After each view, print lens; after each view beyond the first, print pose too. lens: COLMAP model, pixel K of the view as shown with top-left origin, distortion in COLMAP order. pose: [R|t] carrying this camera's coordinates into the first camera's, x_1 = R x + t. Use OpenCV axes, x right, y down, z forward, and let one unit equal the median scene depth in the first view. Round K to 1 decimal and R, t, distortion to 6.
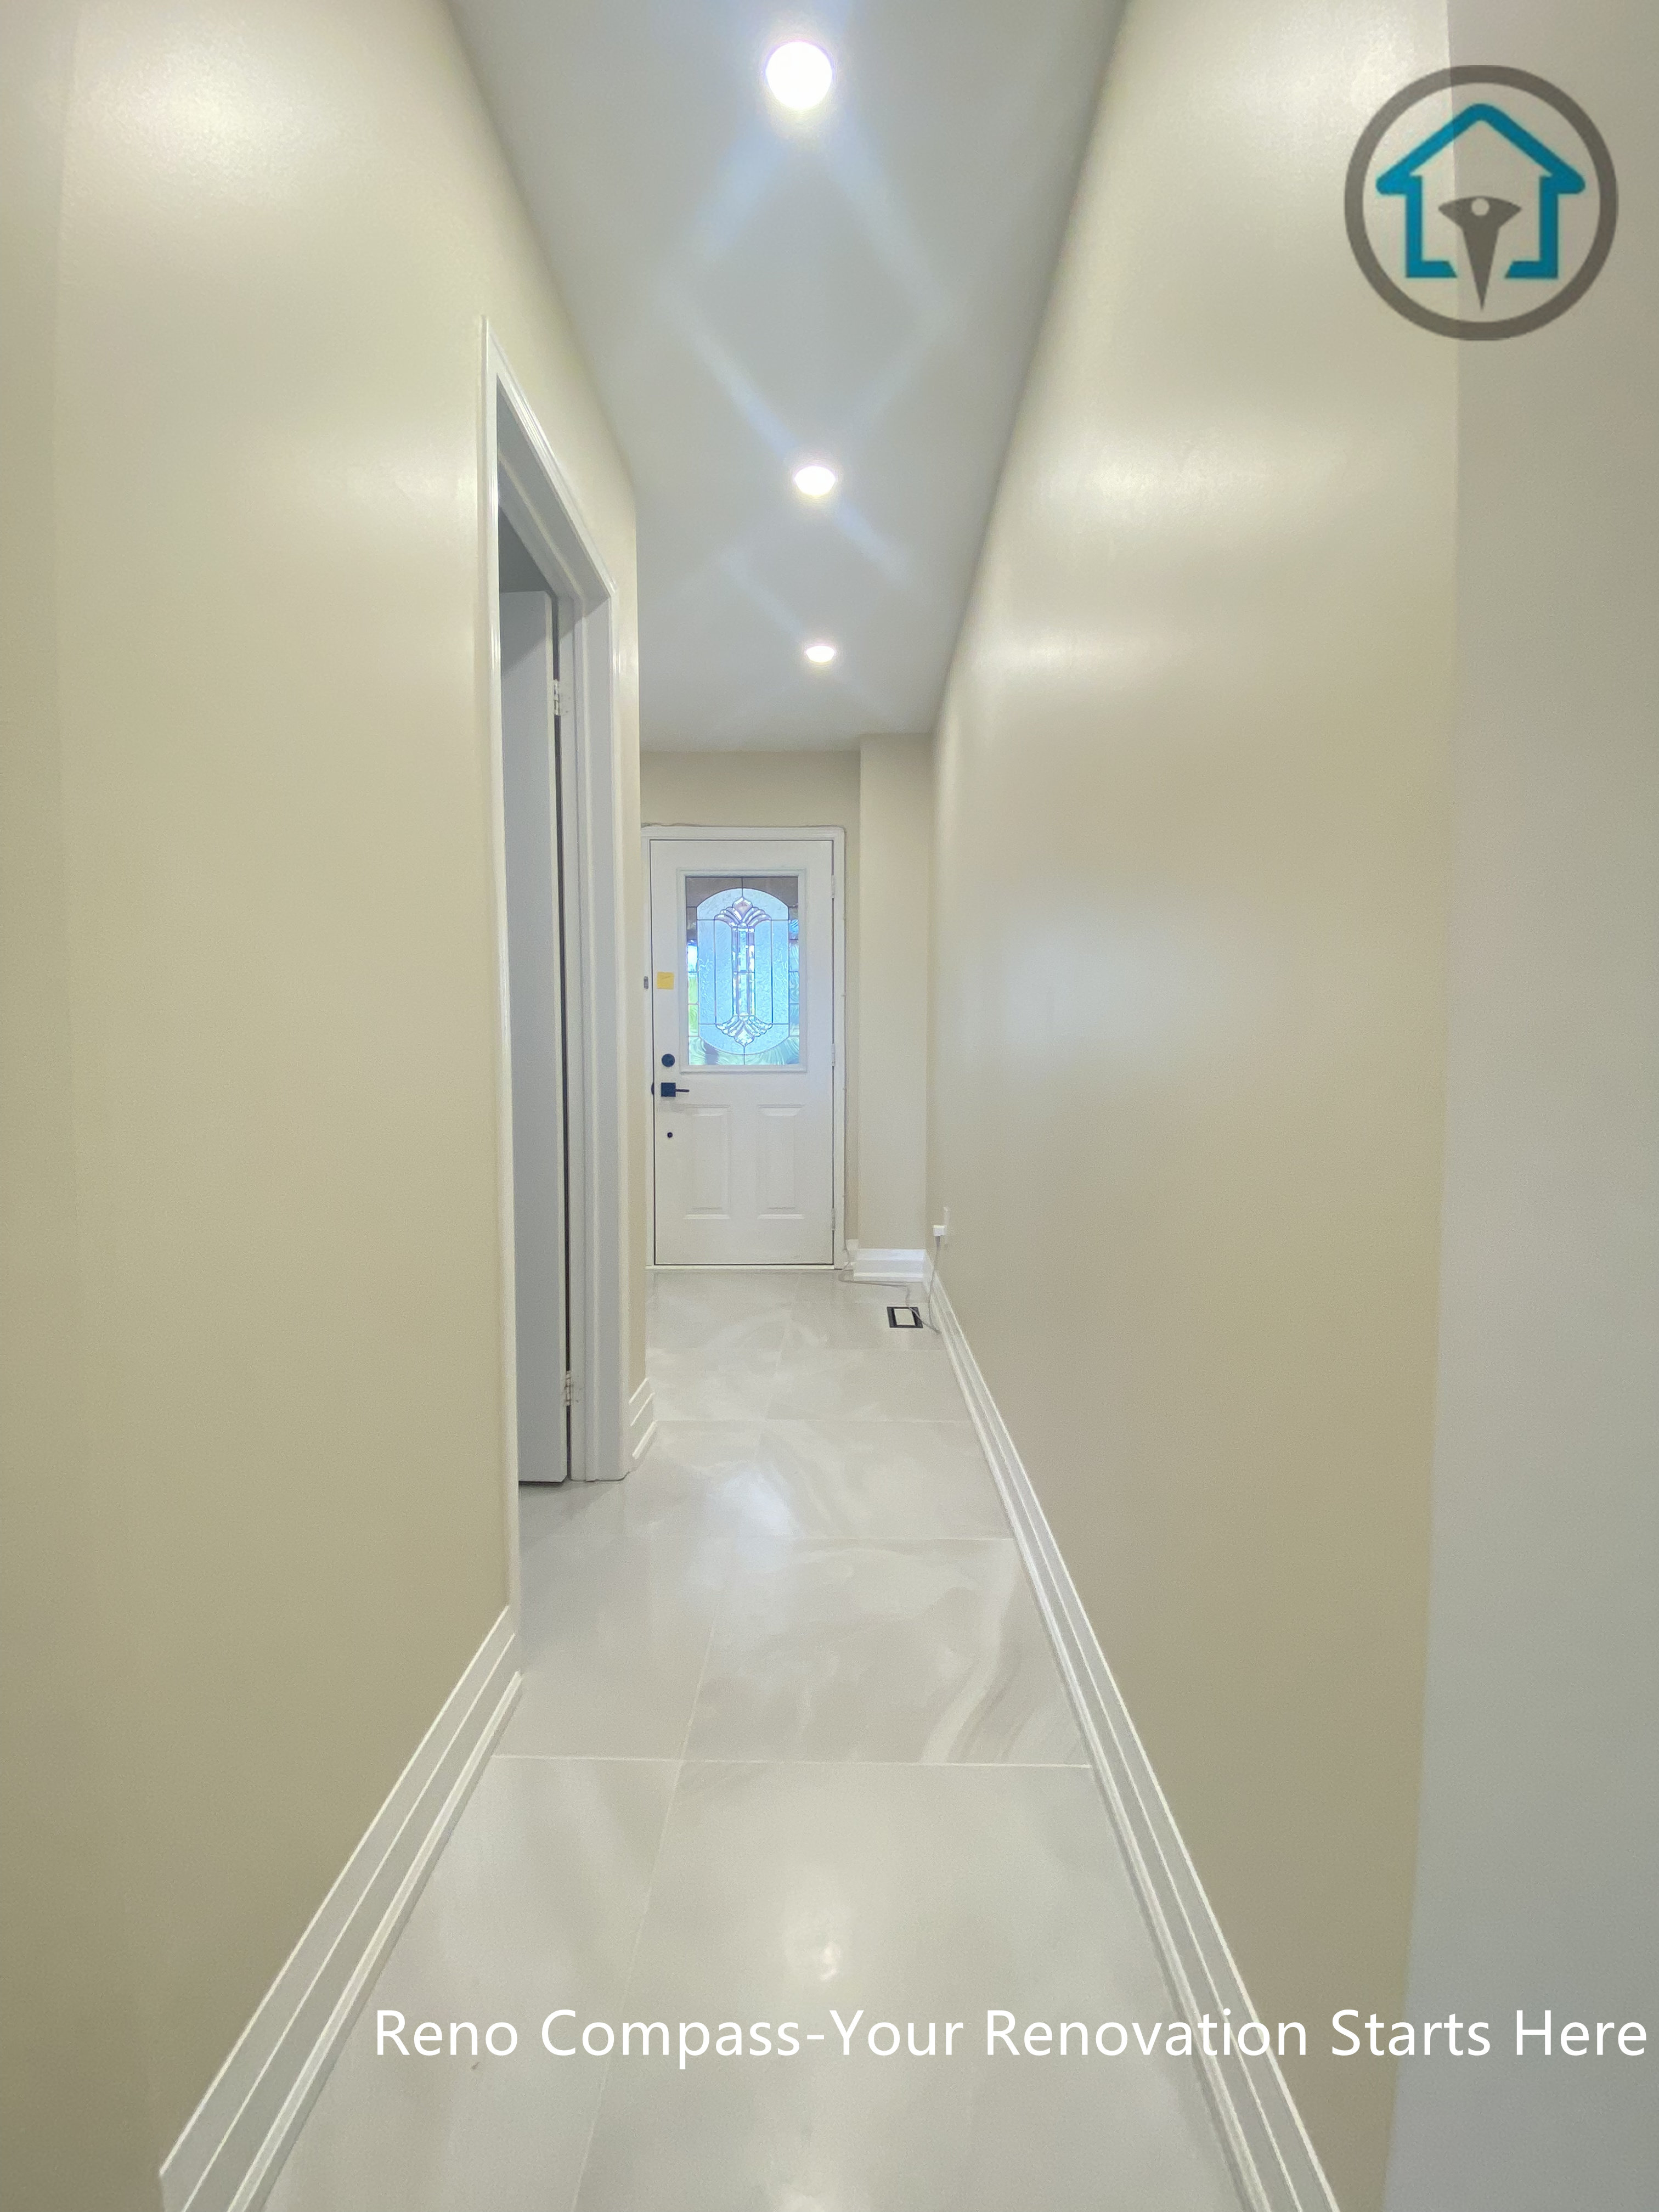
lens RADIAL K [[892.8, 0, 832.6], [0, 892.8, 1107.0], [0, 0, 1]] dist [0.039380, -0.035443]
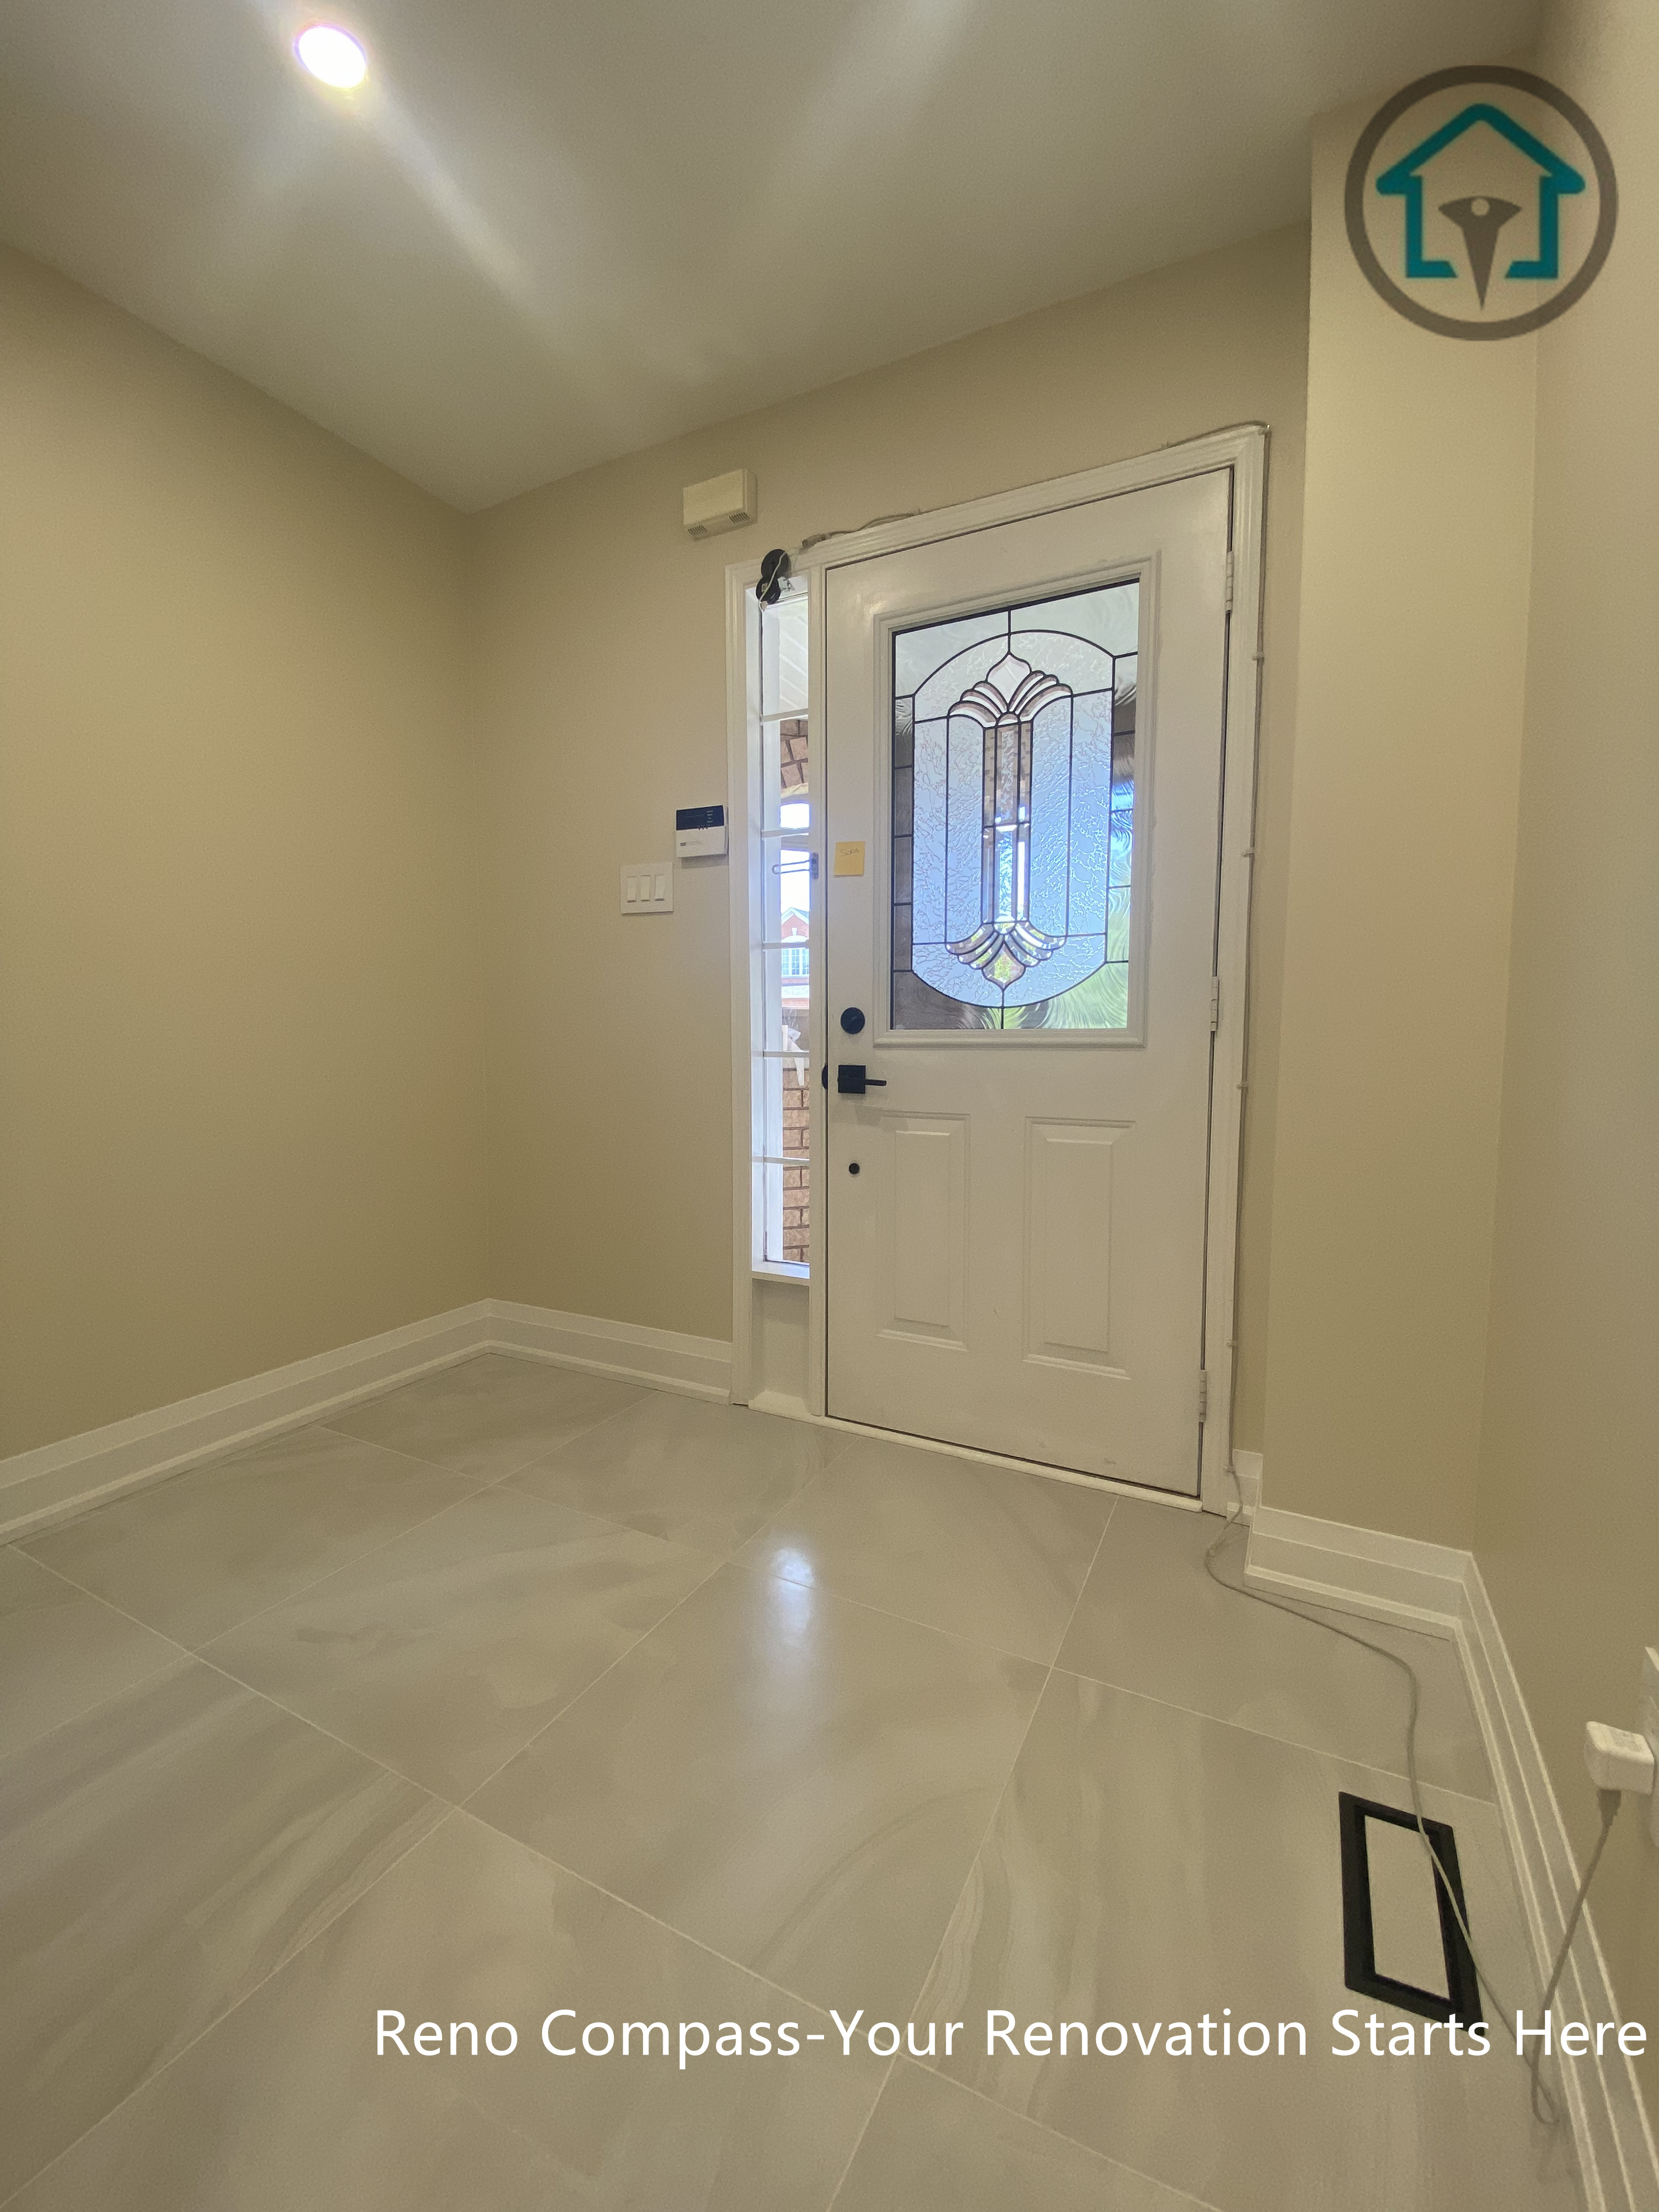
lens RADIAL K [[892.8, 0, 832.6], [0, 892.8, 1107.0], [0, 0, 1]] dist [0.039380, -0.035443]
pose [[0.899350, 0.034357, -0.435878, 0.024932], [-0.018912, 0.999032, 0.039725, -0.023513], [0.436821, -0.027483, 0.899128, 0.545251]]
